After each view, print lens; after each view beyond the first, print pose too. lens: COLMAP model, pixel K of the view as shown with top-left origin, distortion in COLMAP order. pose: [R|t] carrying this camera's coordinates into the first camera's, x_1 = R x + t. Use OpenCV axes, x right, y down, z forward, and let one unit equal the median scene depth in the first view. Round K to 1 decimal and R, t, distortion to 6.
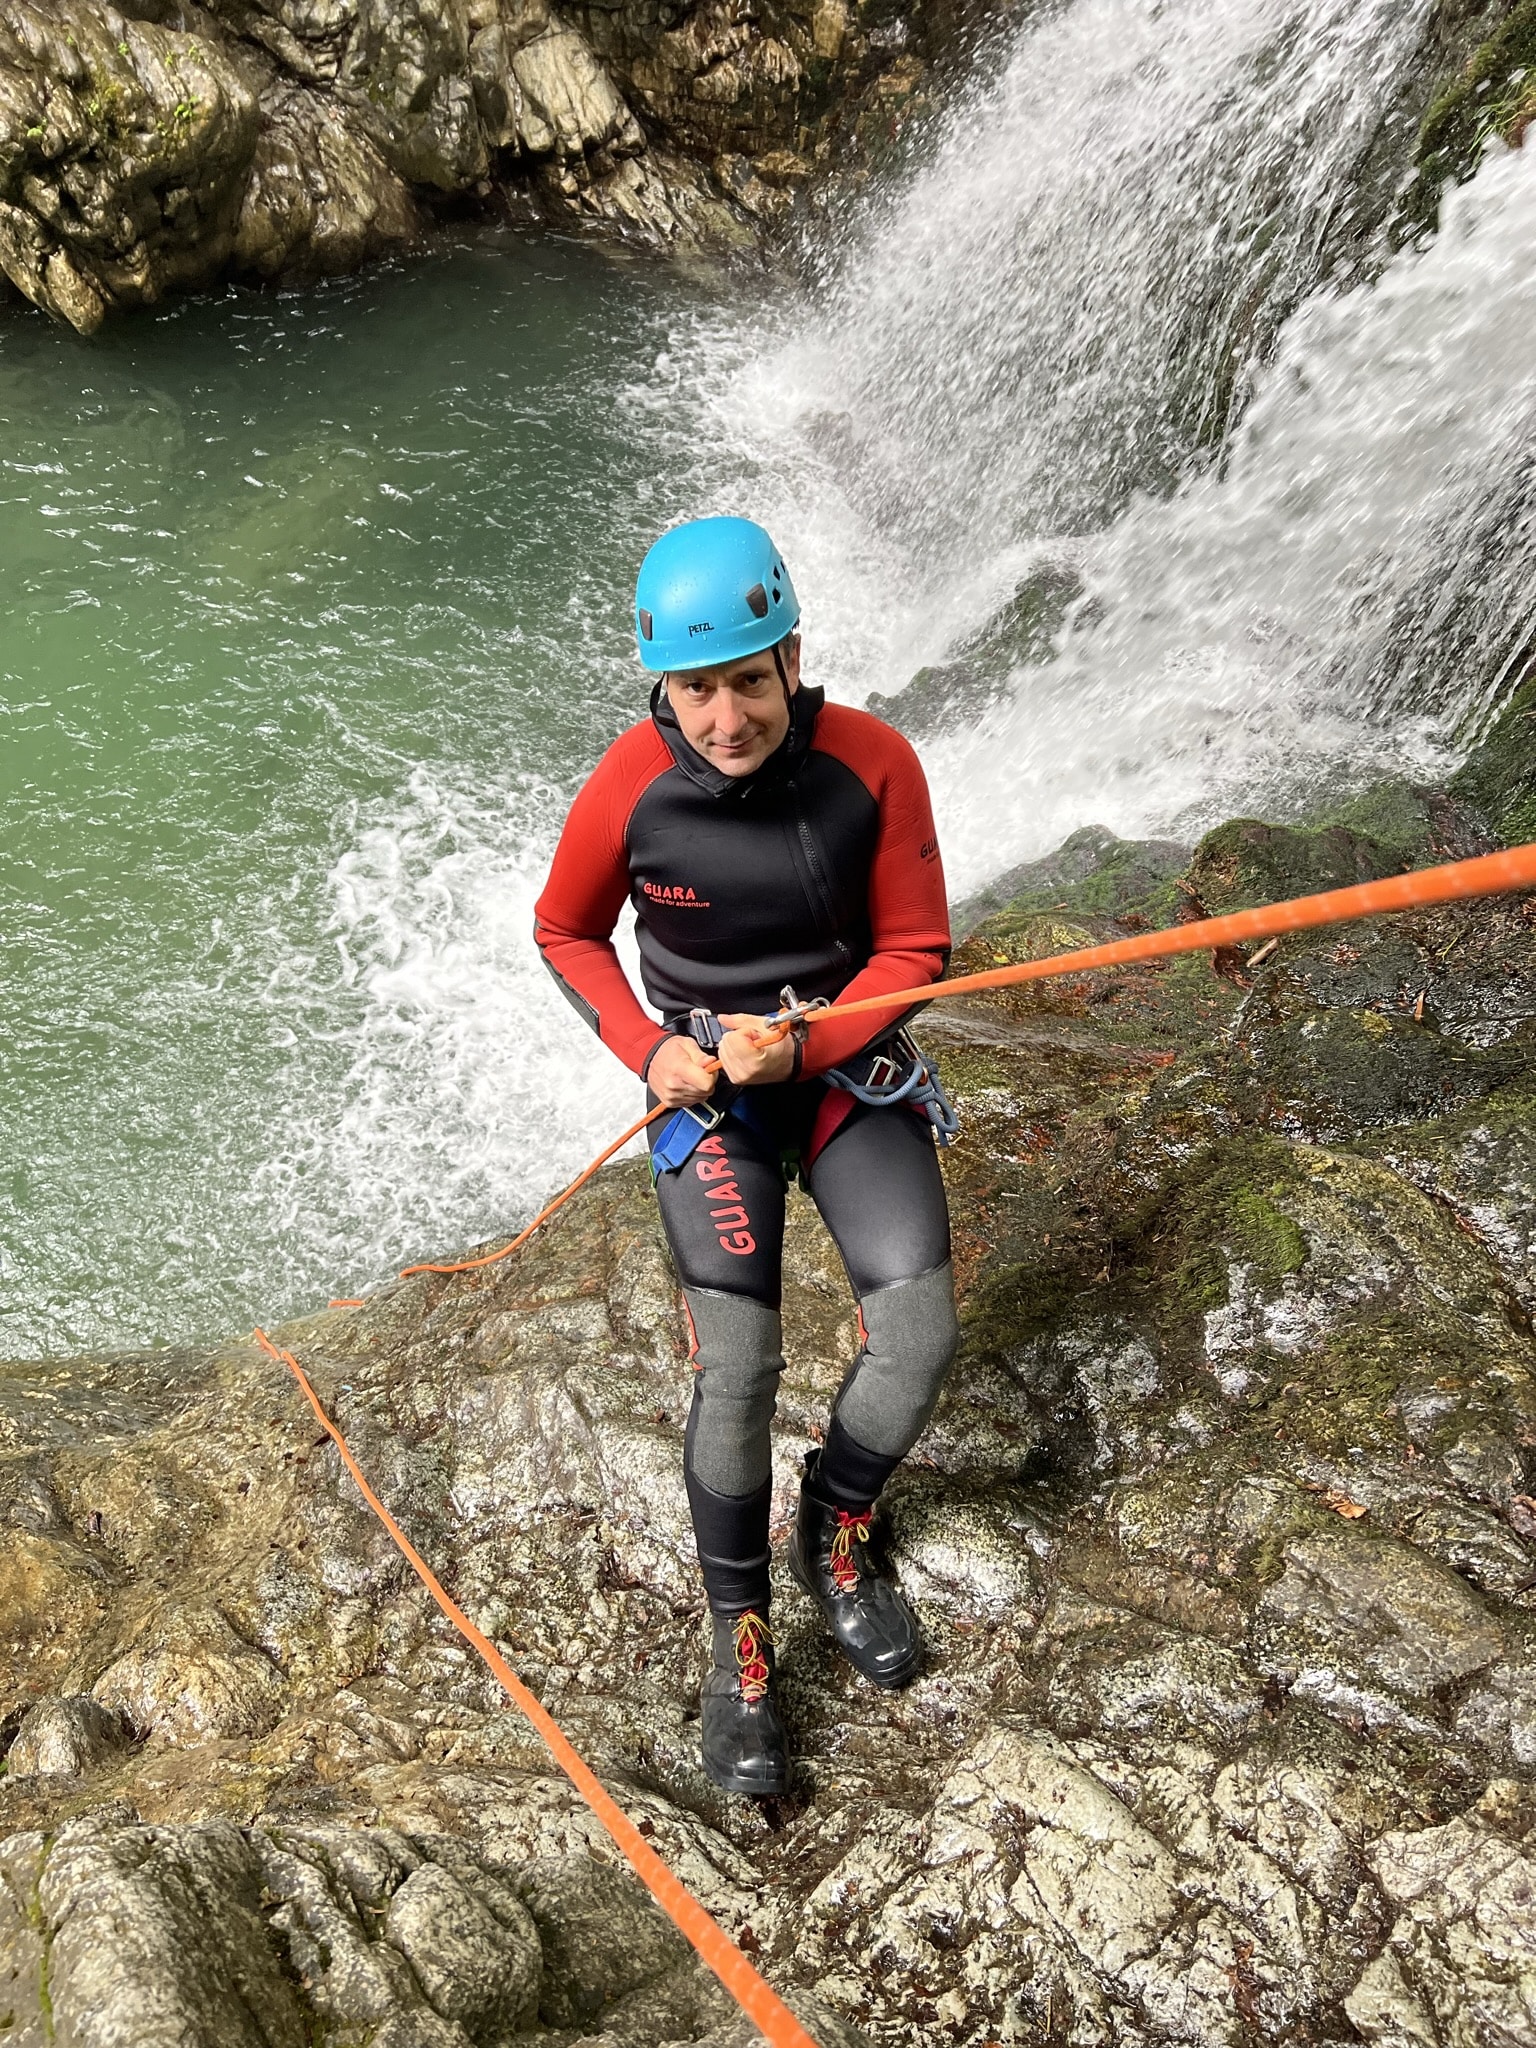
lens RADIAL K [[1562.3, 0, 768.4], [0, 1562.3, 1047.6], [0, 0, 1]] dist [0.058607, -0.071003]
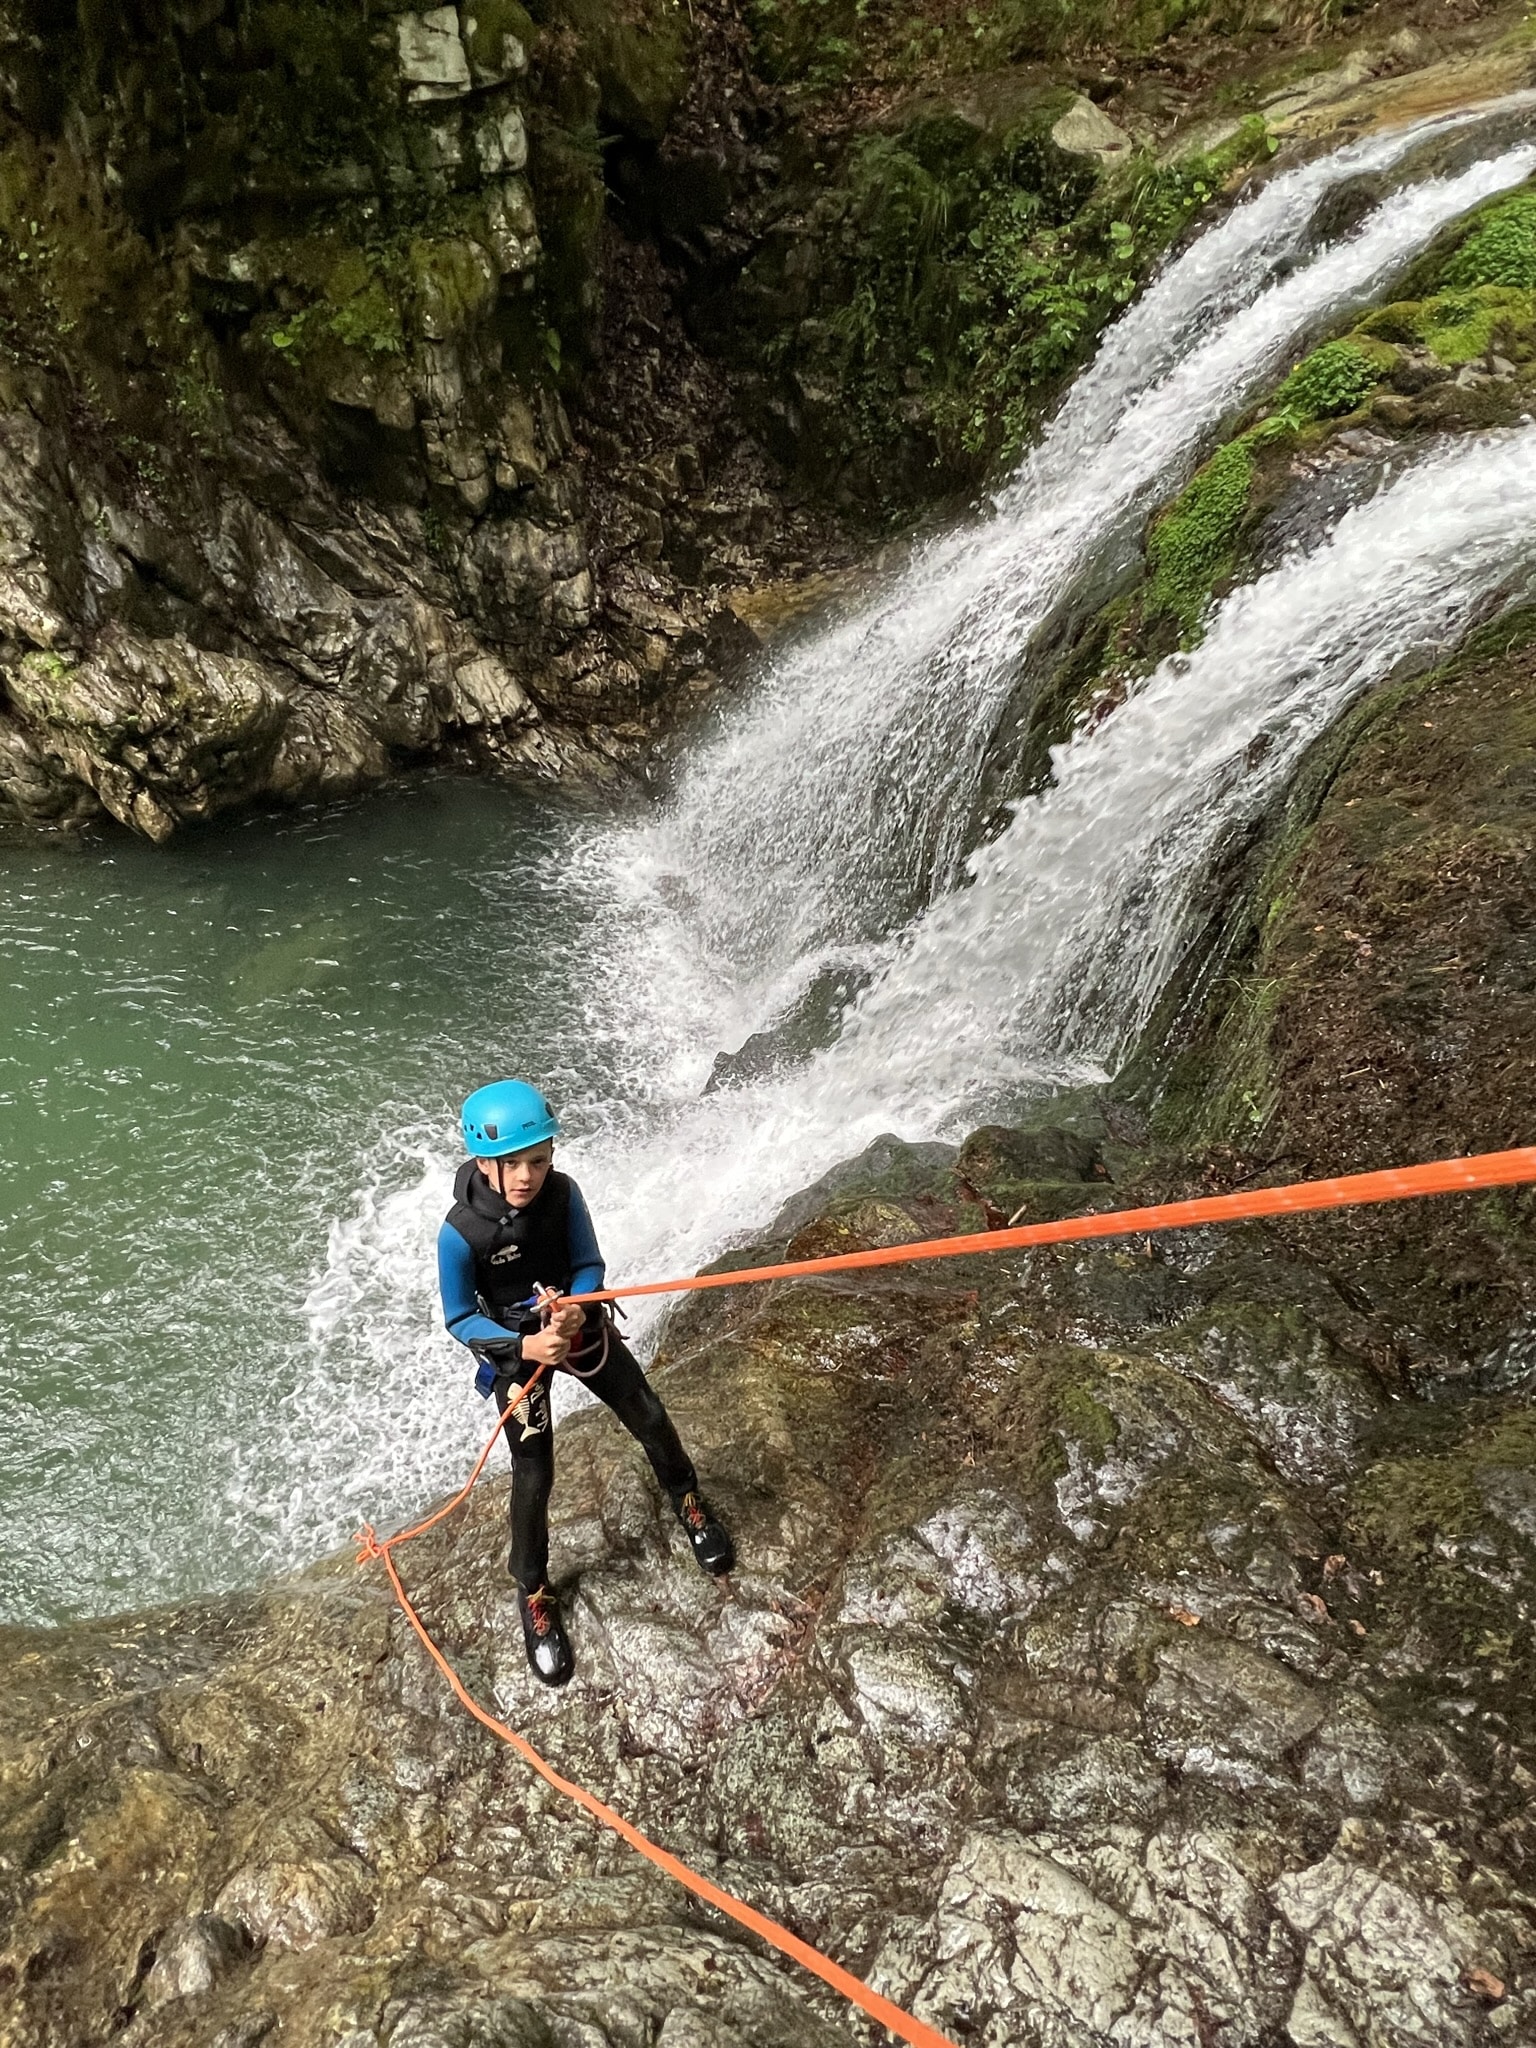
lens RADIAL K [[1100.3, 0, 764.7], [0, 1100.3, 1025.4], [0, 0, 1]] dist [-0.001756, 0.000799]
pose [[0.989807, -0.048938, 0.133742, -0.086441], [0.079577, 0.968874, -0.234415, -0.015839], [-0.118107, 0.242668, 0.962893, -0.022053]]
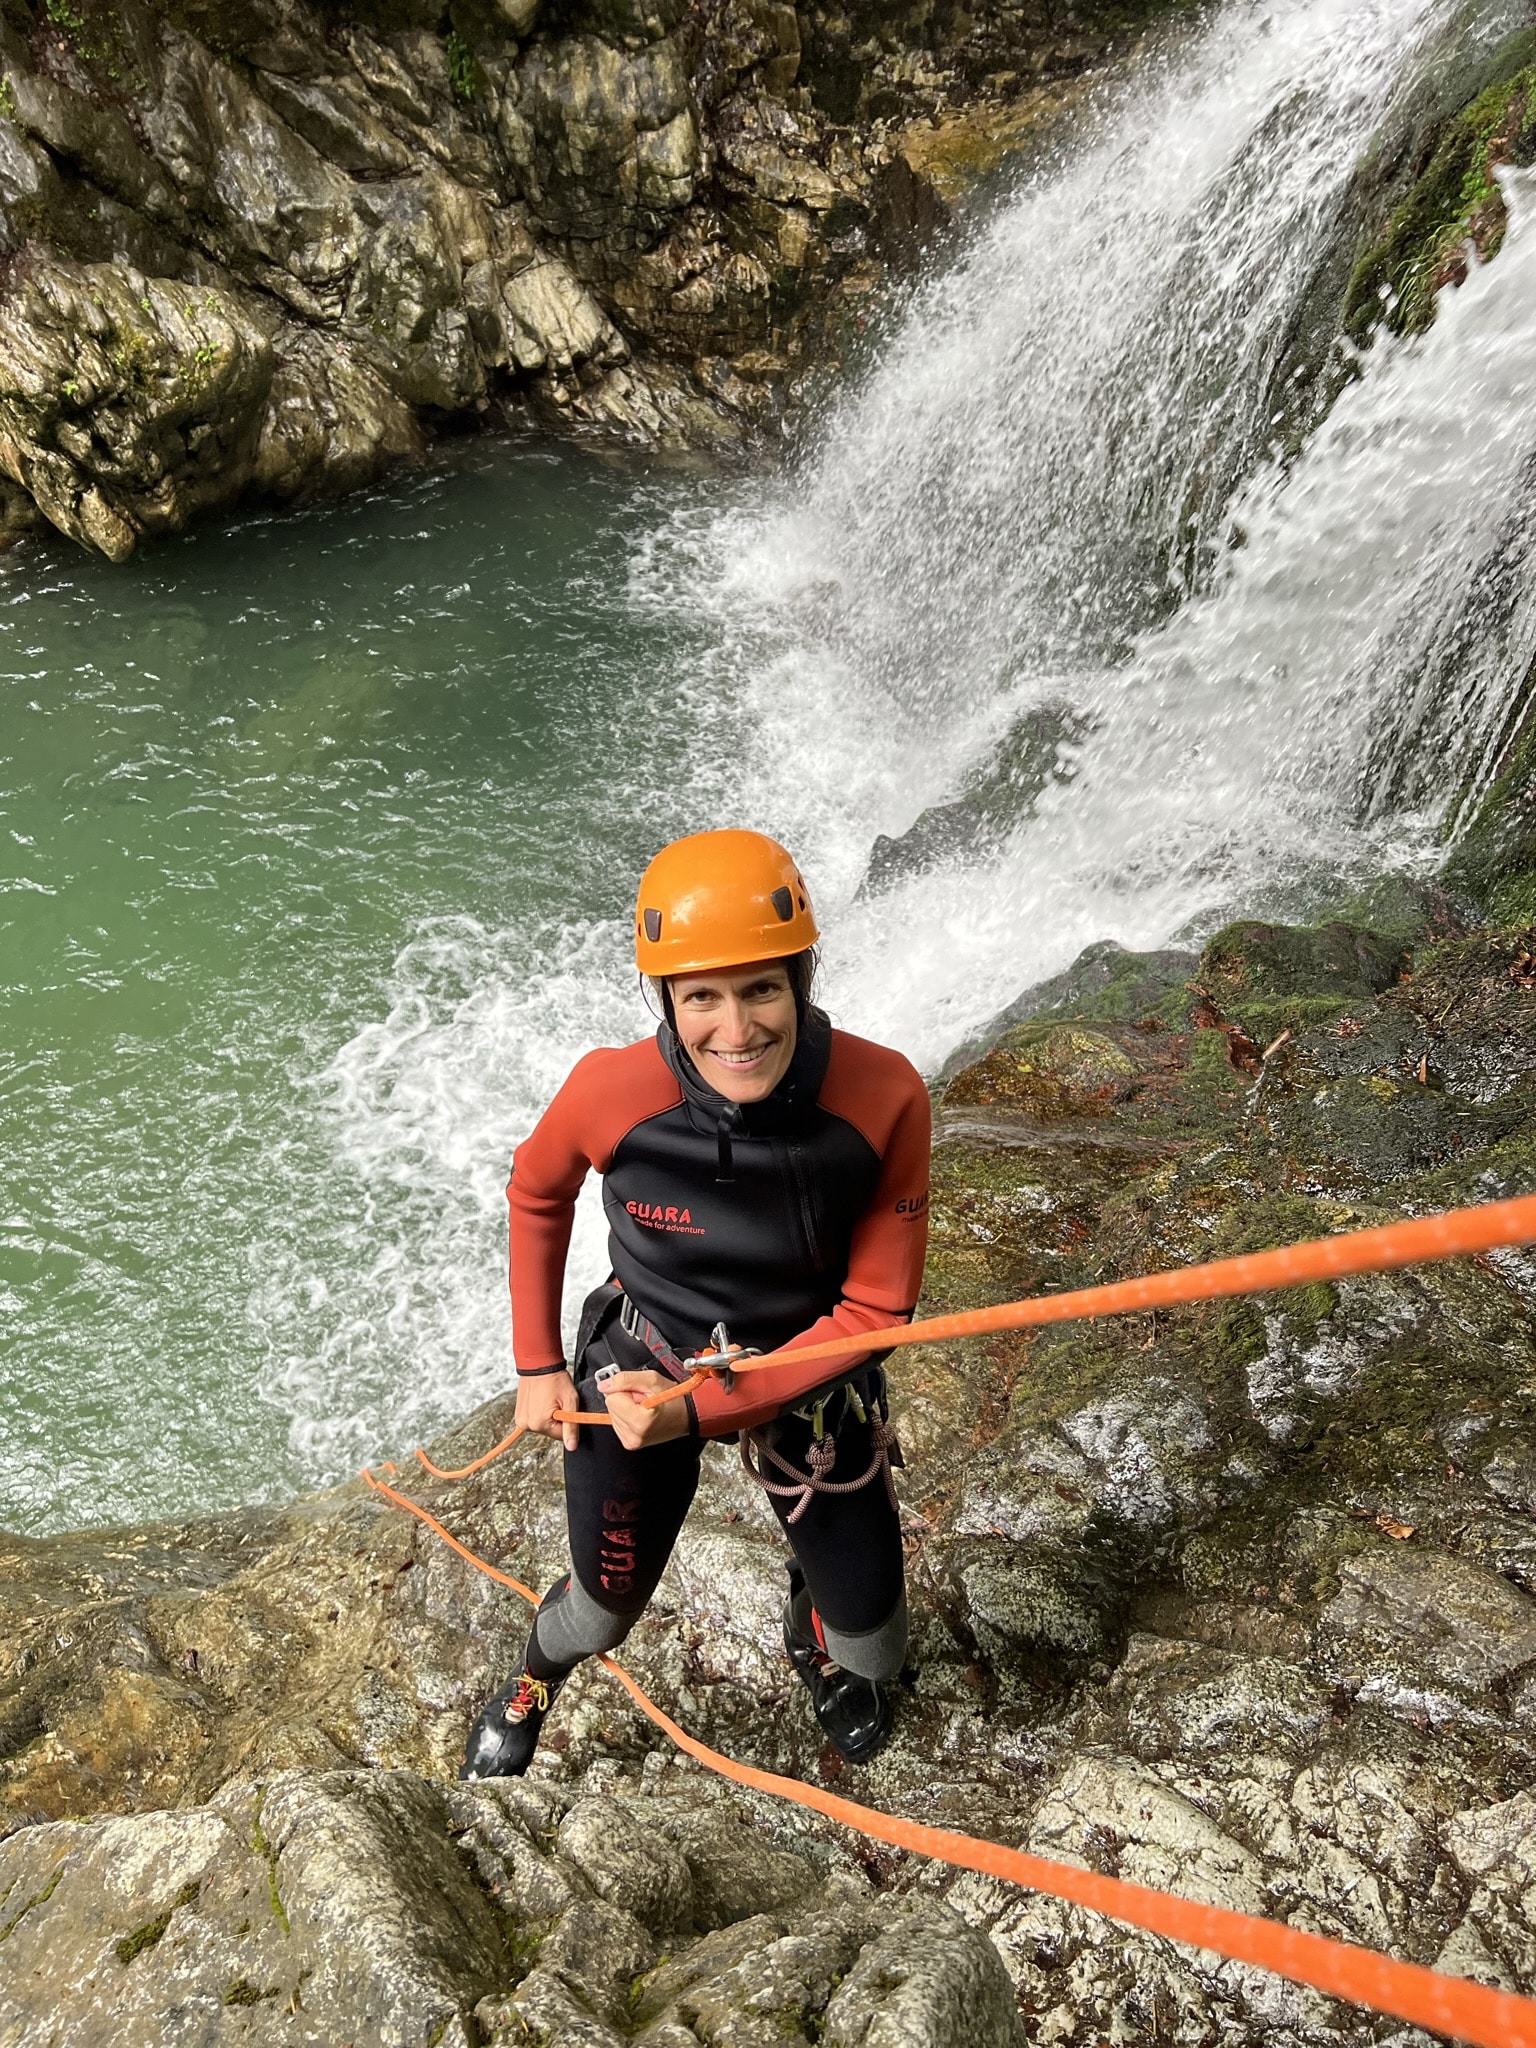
lens RADIAL K [[1570.7, 0, 768.6], [0, 1570.7, 1034.4], [0, 0, 1]] dist [0.045286, -0.049918]
pose [[0.997550, -0.068922, -0.011970, -0.012534], [0.067235, 0.991878, -0.107973, 0.038829], [0.019315, 0.106903, 0.994082, -0.074978]]
